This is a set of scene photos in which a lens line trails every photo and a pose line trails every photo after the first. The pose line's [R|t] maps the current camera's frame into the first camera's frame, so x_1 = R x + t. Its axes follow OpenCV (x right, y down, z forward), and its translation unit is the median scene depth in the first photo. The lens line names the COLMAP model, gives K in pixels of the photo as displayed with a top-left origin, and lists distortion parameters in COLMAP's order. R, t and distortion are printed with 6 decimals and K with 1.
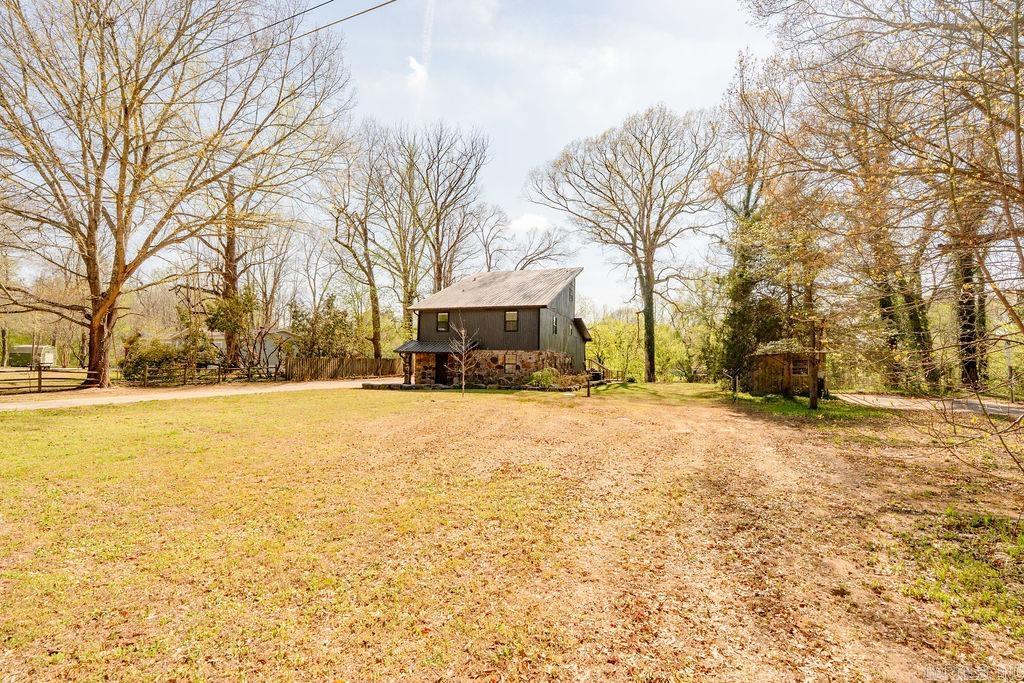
lens RADIAL K [[457.2, 0, 509.0], [0, 457.2, 345.0], [0, 0, 1]] dist [-0.004164, 0.002639]
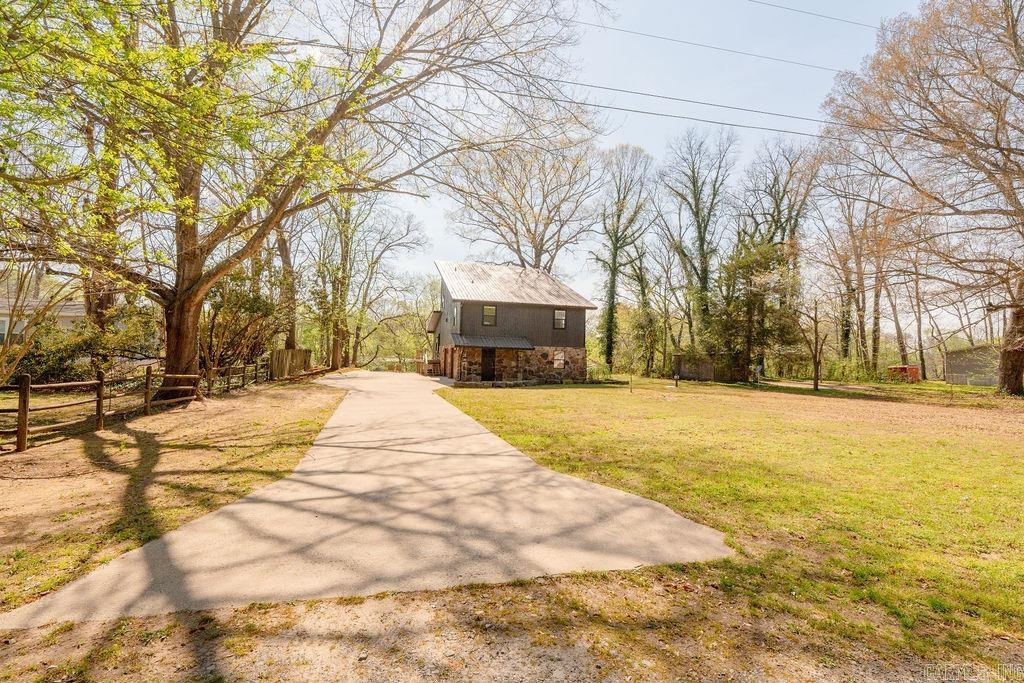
lens RADIAL K [[457.2, 0, 514.1], [0, 457.2, 342.7], [0, 0, 1]] dist [-0.004164, 0.002639]
pose [[0.791377, 0.019471, 0.611018, -0.729663], [-0.037546, 0.999154, 0.016789, -0.012353], [-0.610174, -0.036228, 0.791439, 0.217240]]
